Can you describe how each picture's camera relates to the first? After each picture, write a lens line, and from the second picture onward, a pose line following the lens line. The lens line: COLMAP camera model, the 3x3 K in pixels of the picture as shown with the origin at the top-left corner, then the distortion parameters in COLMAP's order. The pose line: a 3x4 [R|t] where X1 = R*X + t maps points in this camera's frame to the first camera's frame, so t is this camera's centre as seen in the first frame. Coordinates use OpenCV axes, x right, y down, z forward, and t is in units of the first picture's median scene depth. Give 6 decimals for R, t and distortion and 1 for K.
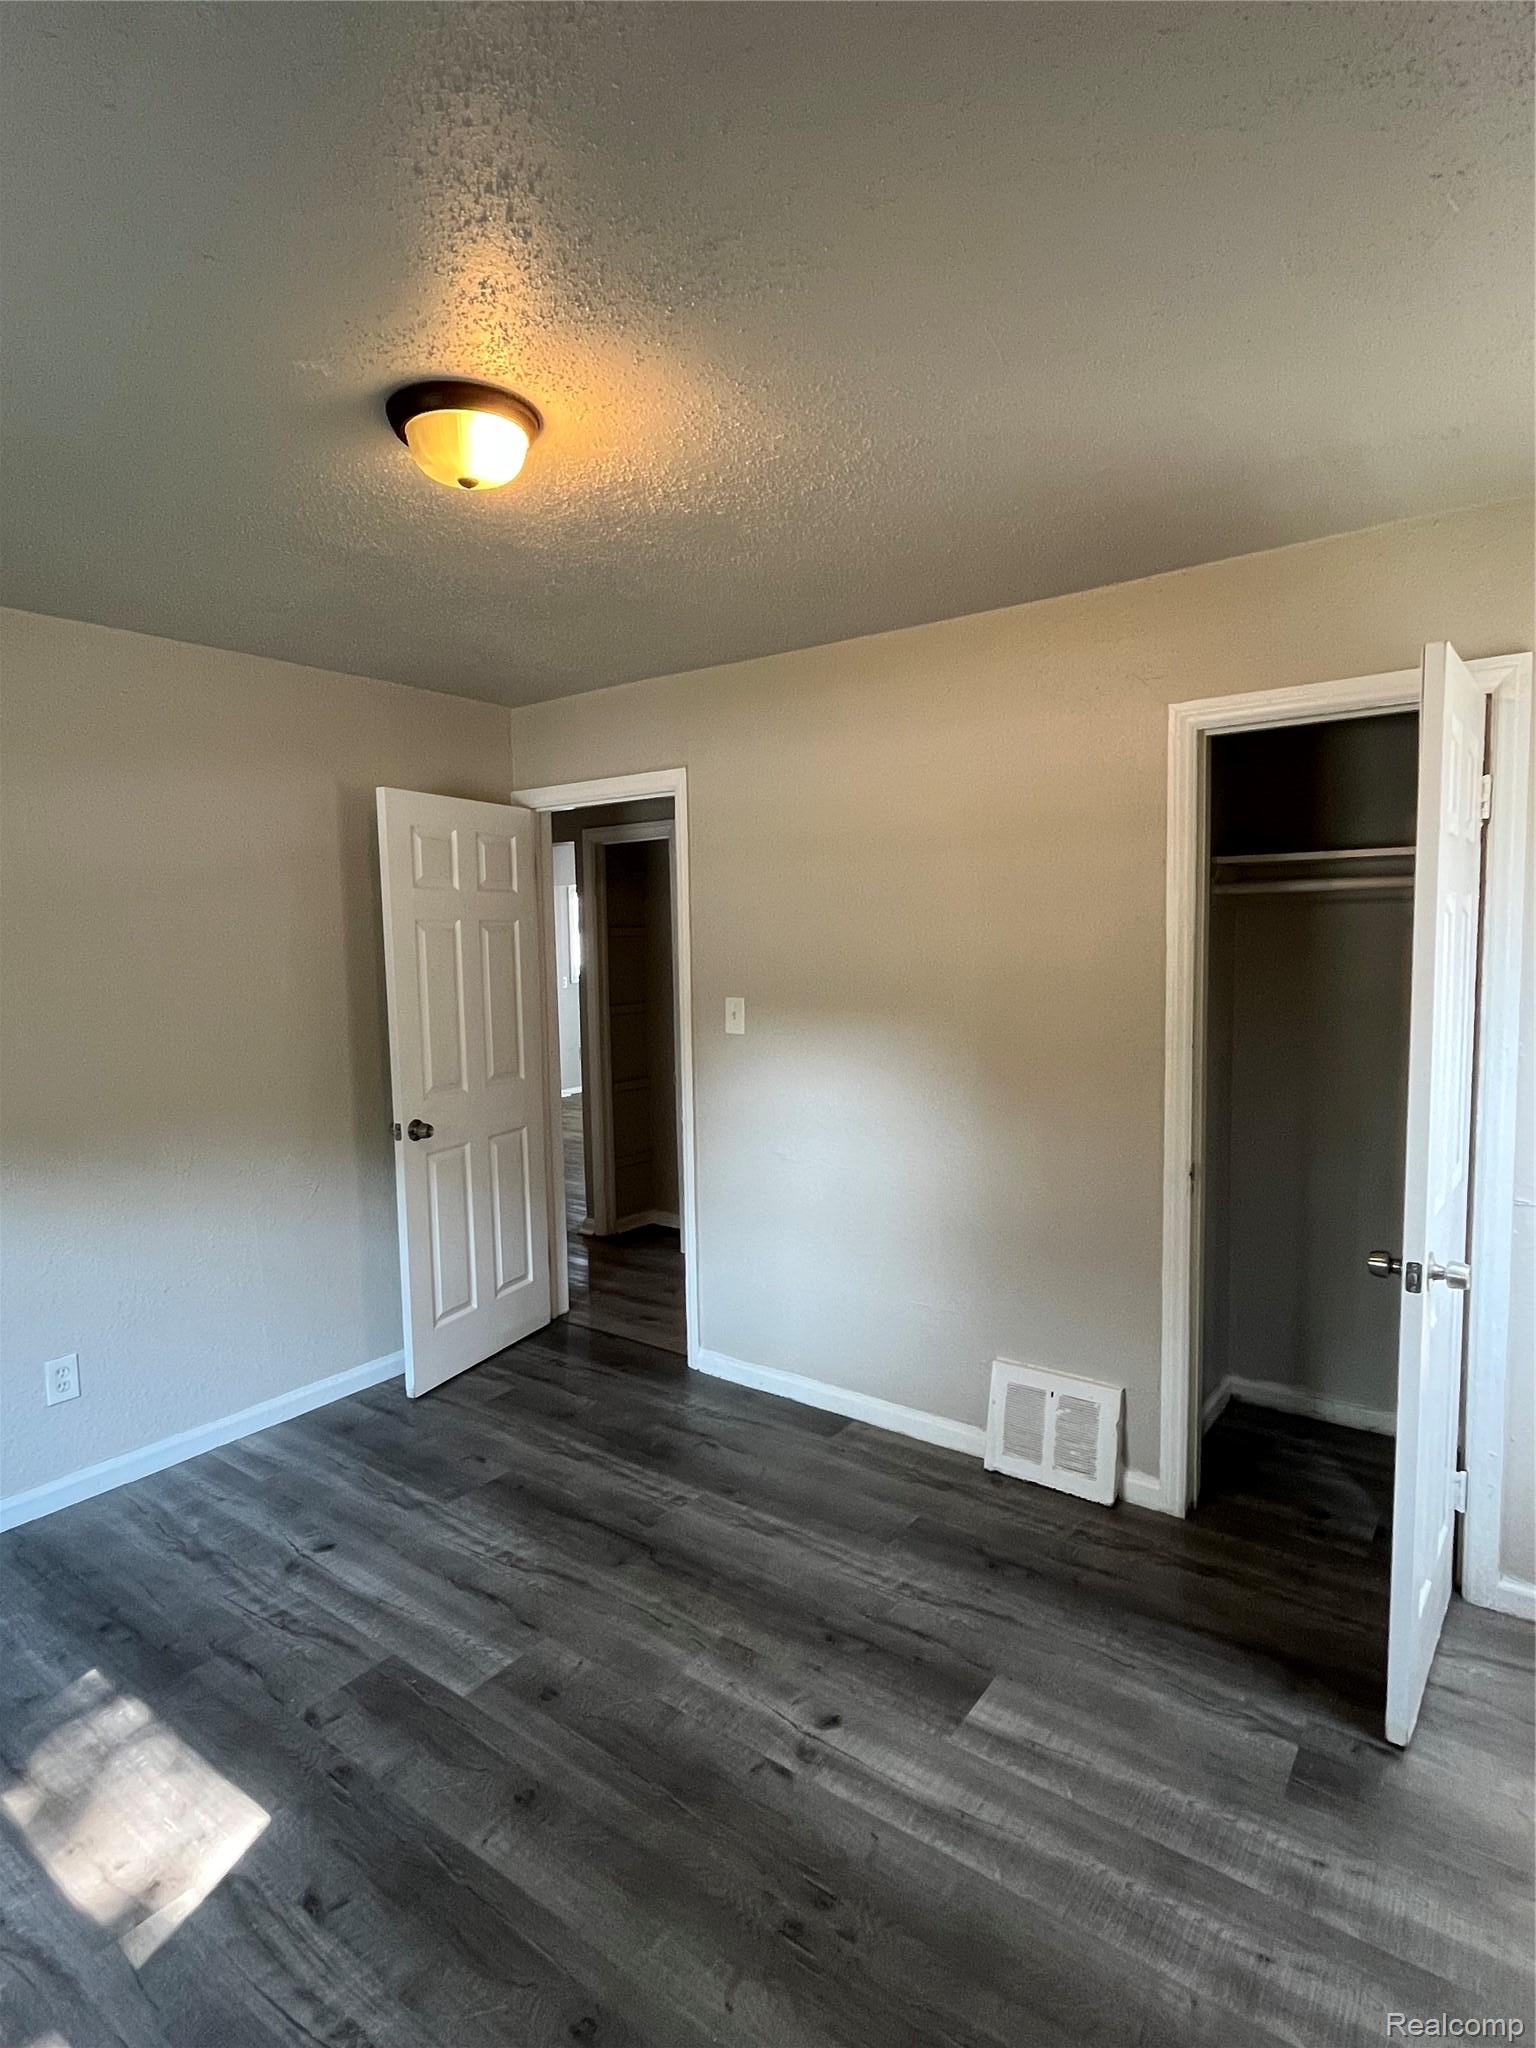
lens RADIAL K [[1070.2, 0, 775.1], [0, 1070.2, 1026.2], [0, 0, 1]] dist [-0.003441, -0.000684]
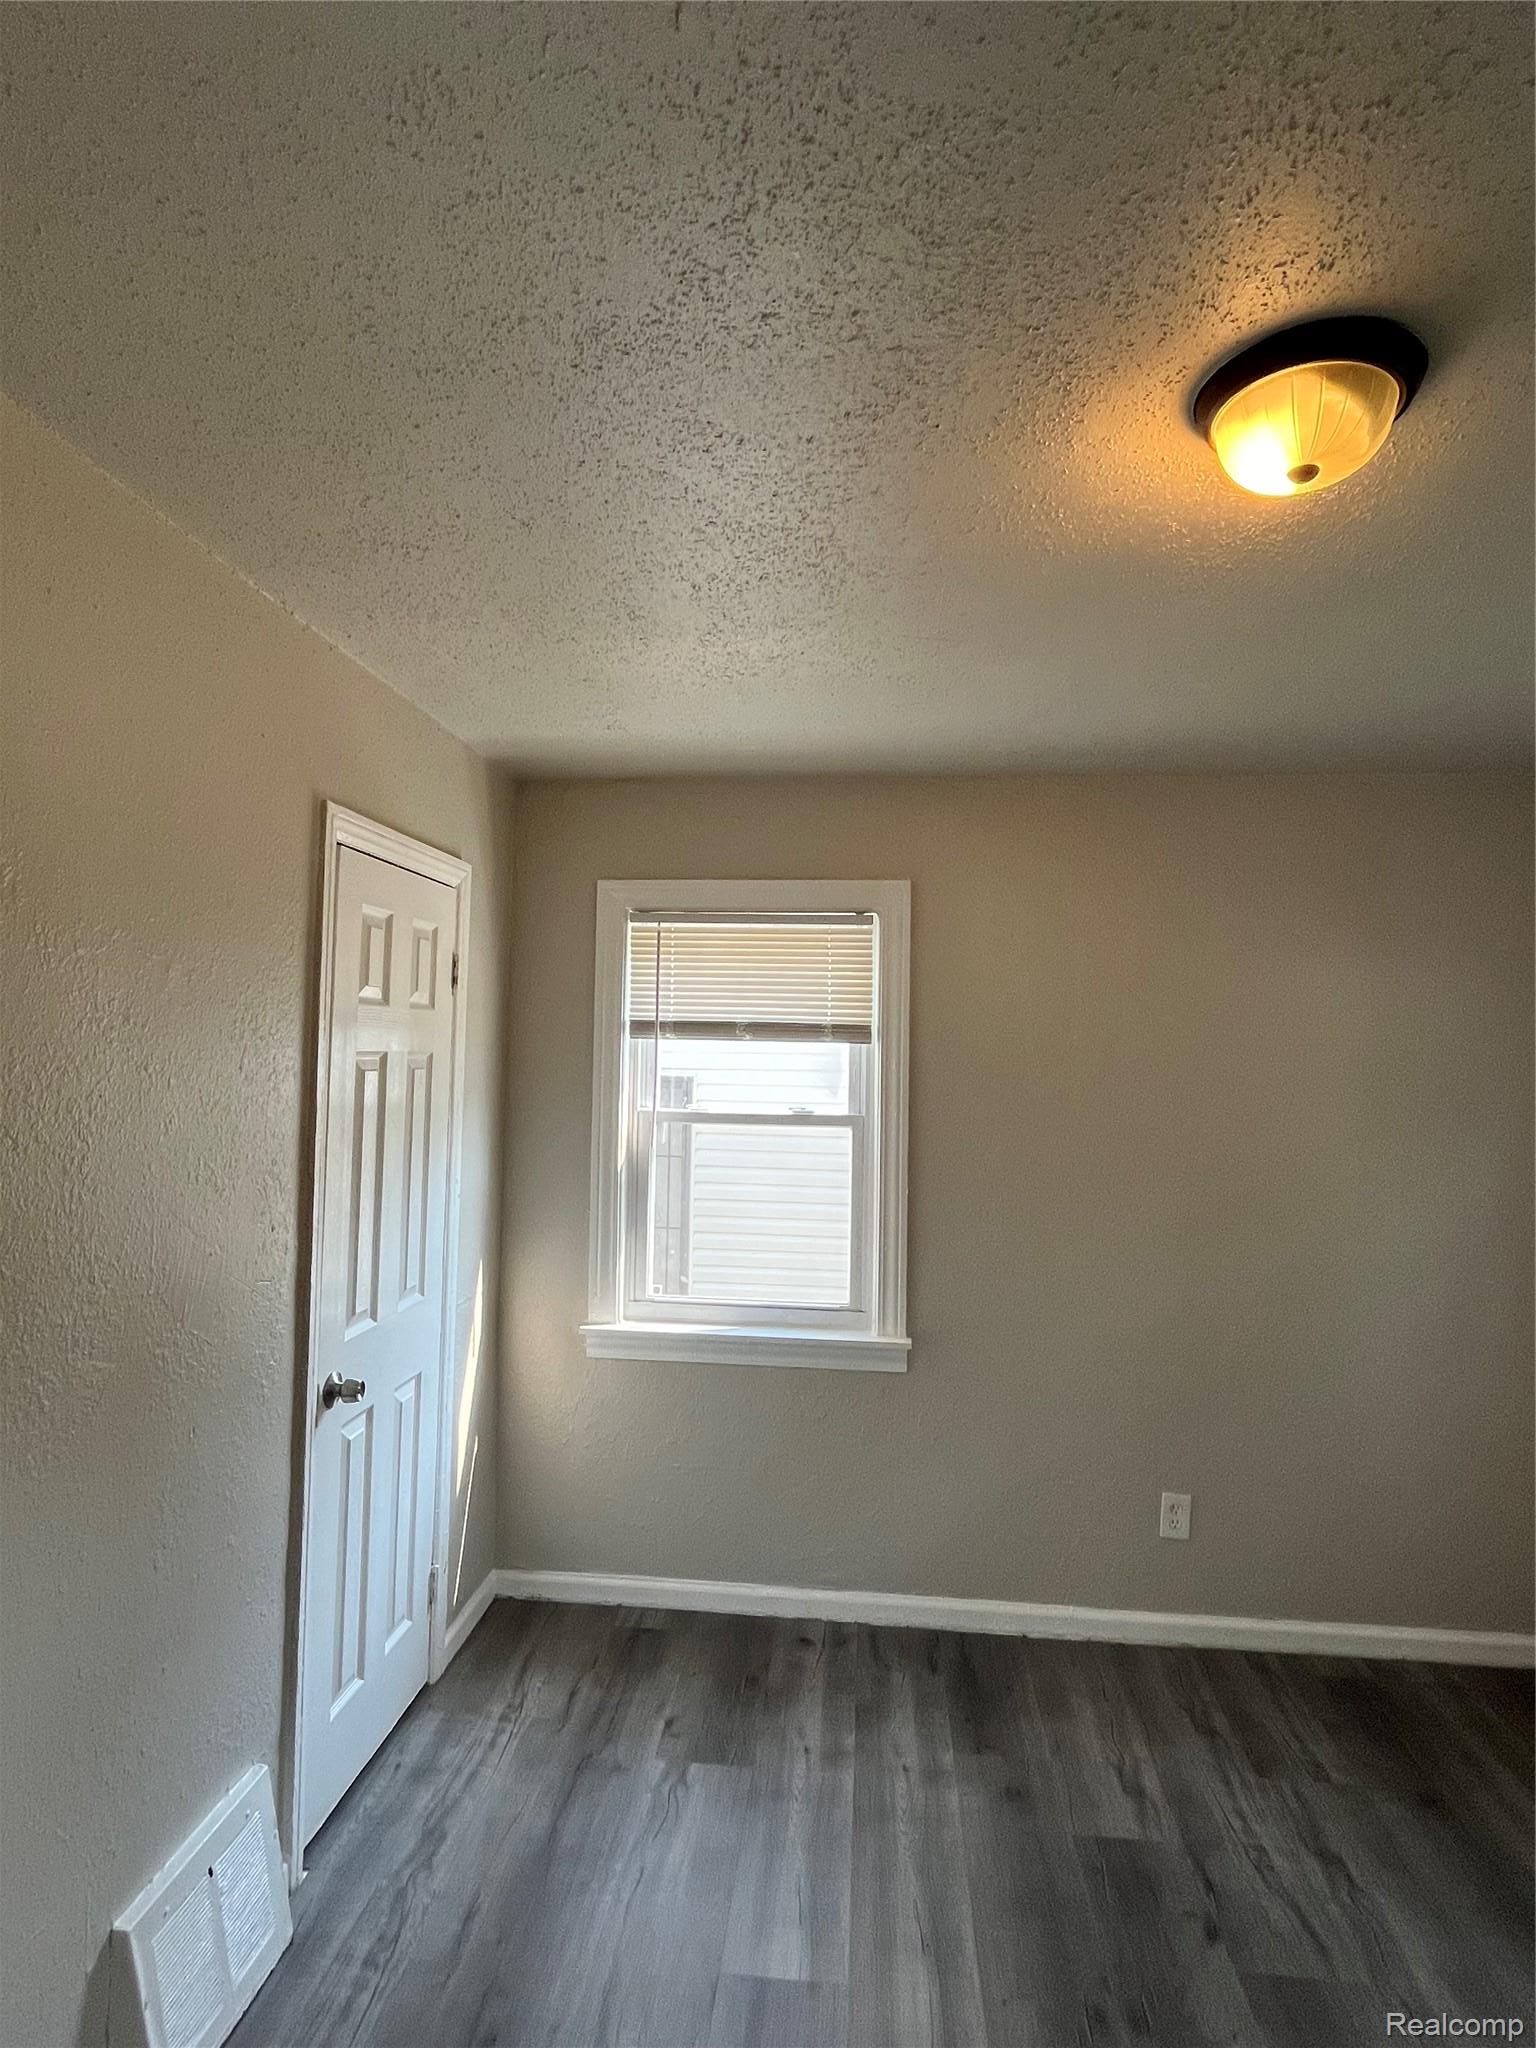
lens RADIAL K [[1070.2, 0, 771.6], [0, 1070.2, 1010.2], [0, 0, 1]] dist [-0.003441, -0.000684]
pose [[-0.512100, 0.042676, 0.857865, -0.483549], [0.057648, 0.998221, -0.015246, -0.114718], [-0.856989, 0.041647, -0.513649, 1.163834]]
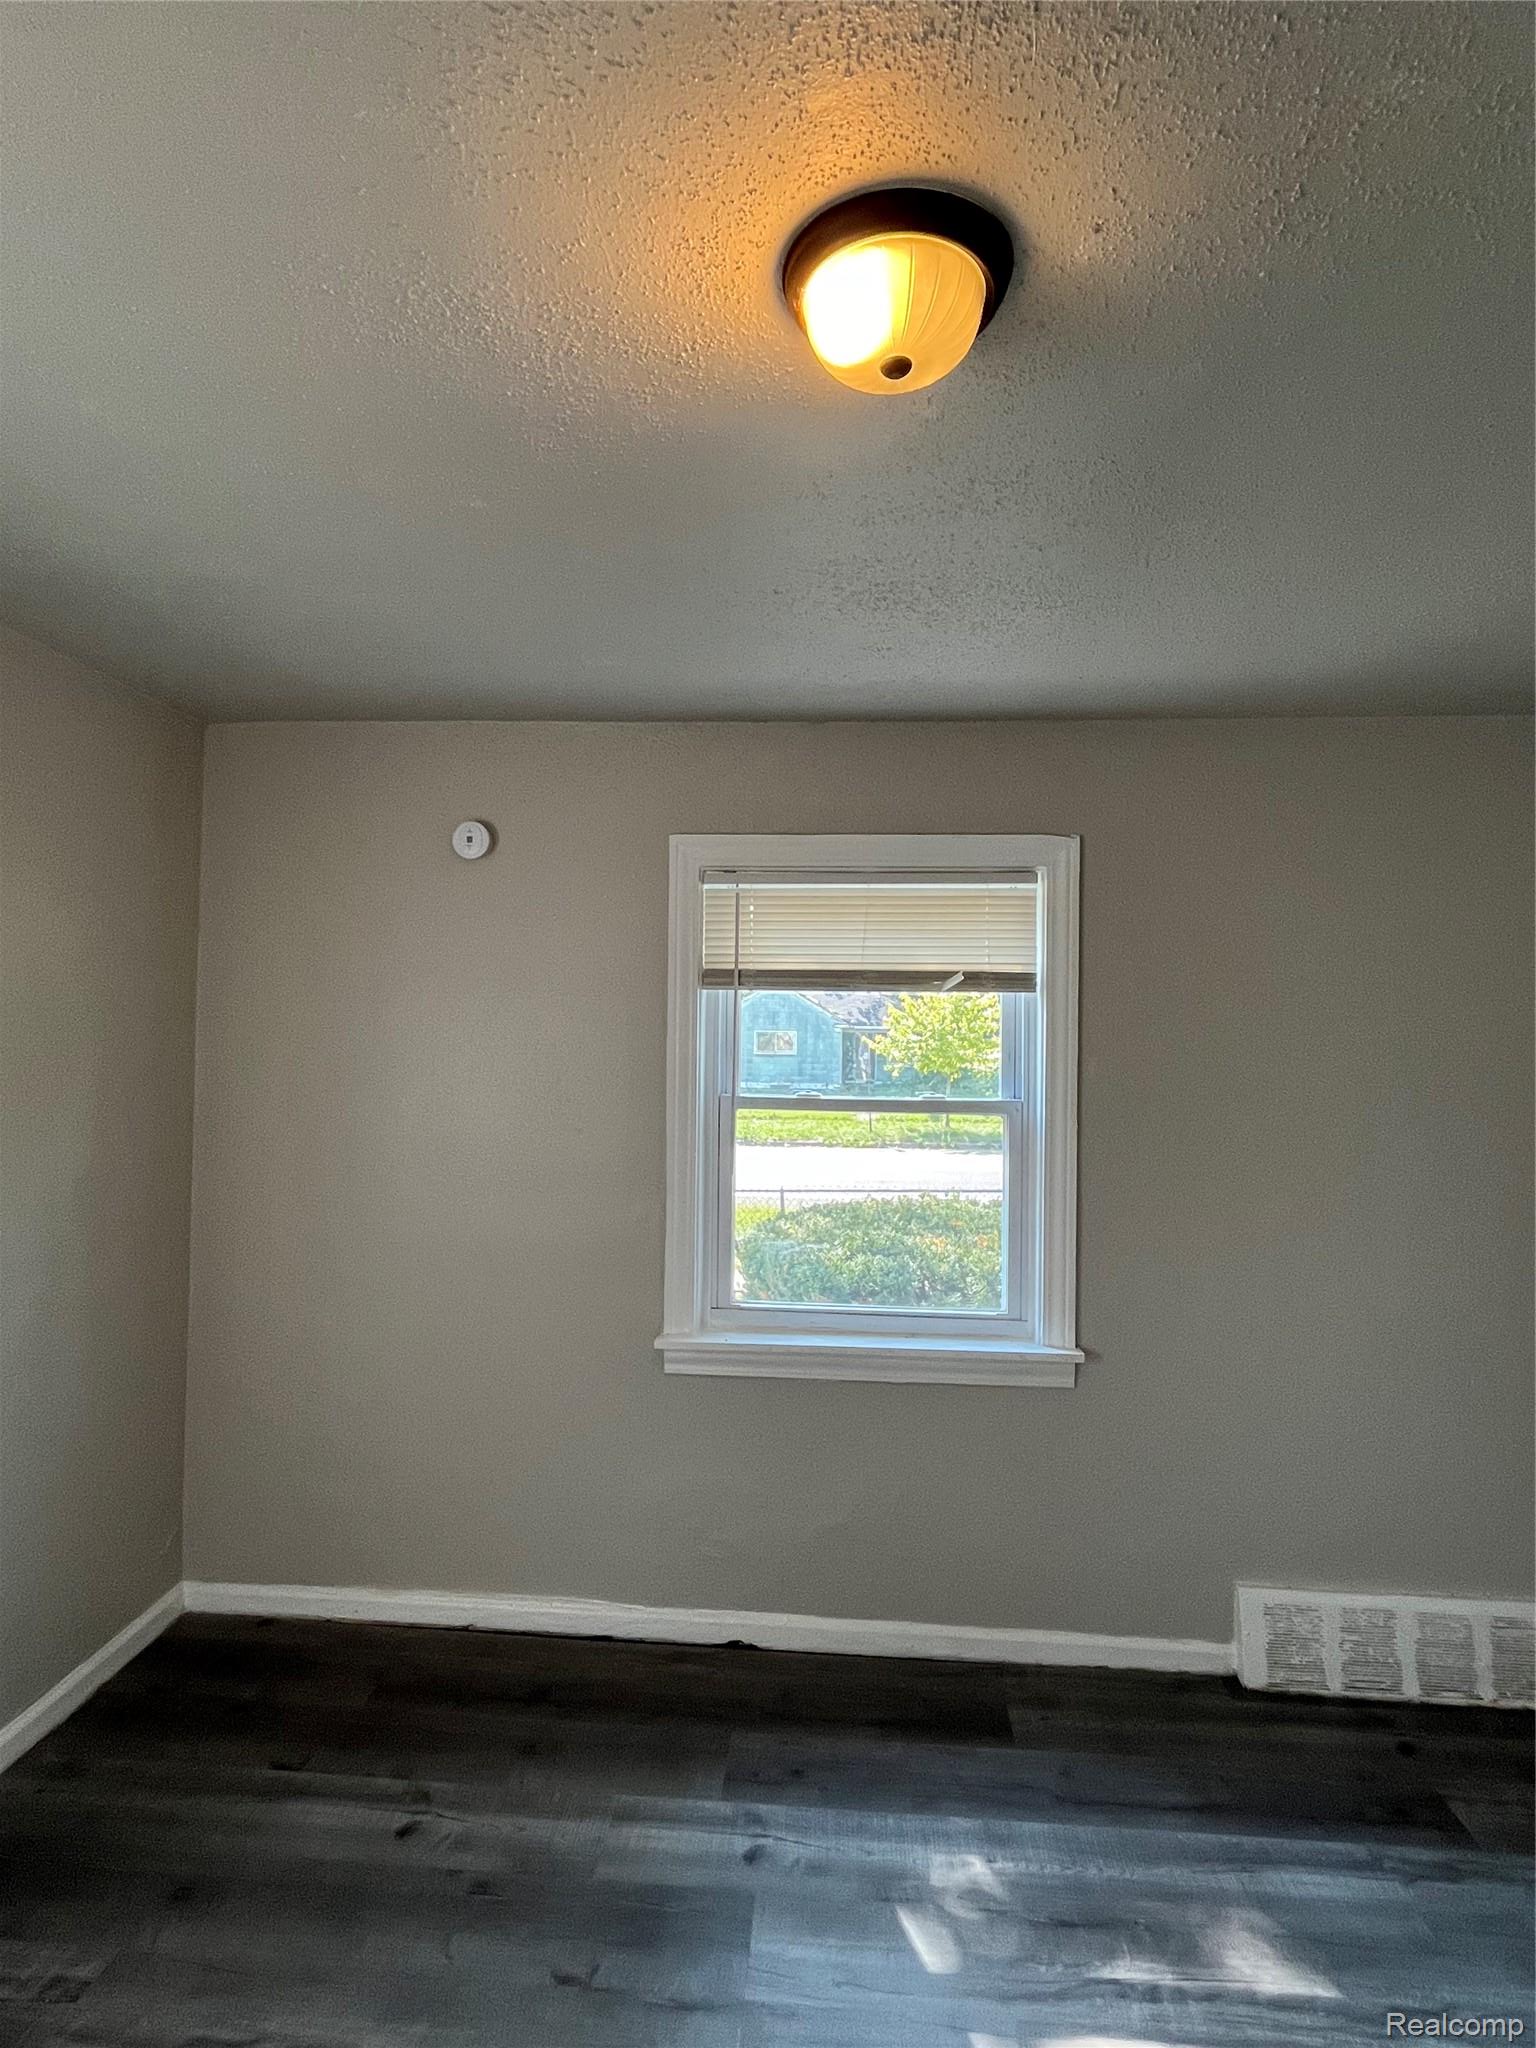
lens RADIAL K [[1070.2, 0, 775.1], [0, 1070.2, 1018.6], [0, 0, 1]] dist [-0.003441, -0.000684]
pose [[-0.848736, -0.005625, -0.528786, 0.080330], [-0.042078, 0.997491, 0.056928, -0.103522], [0.527140, 0.070567, -0.846844, 1.063282]]
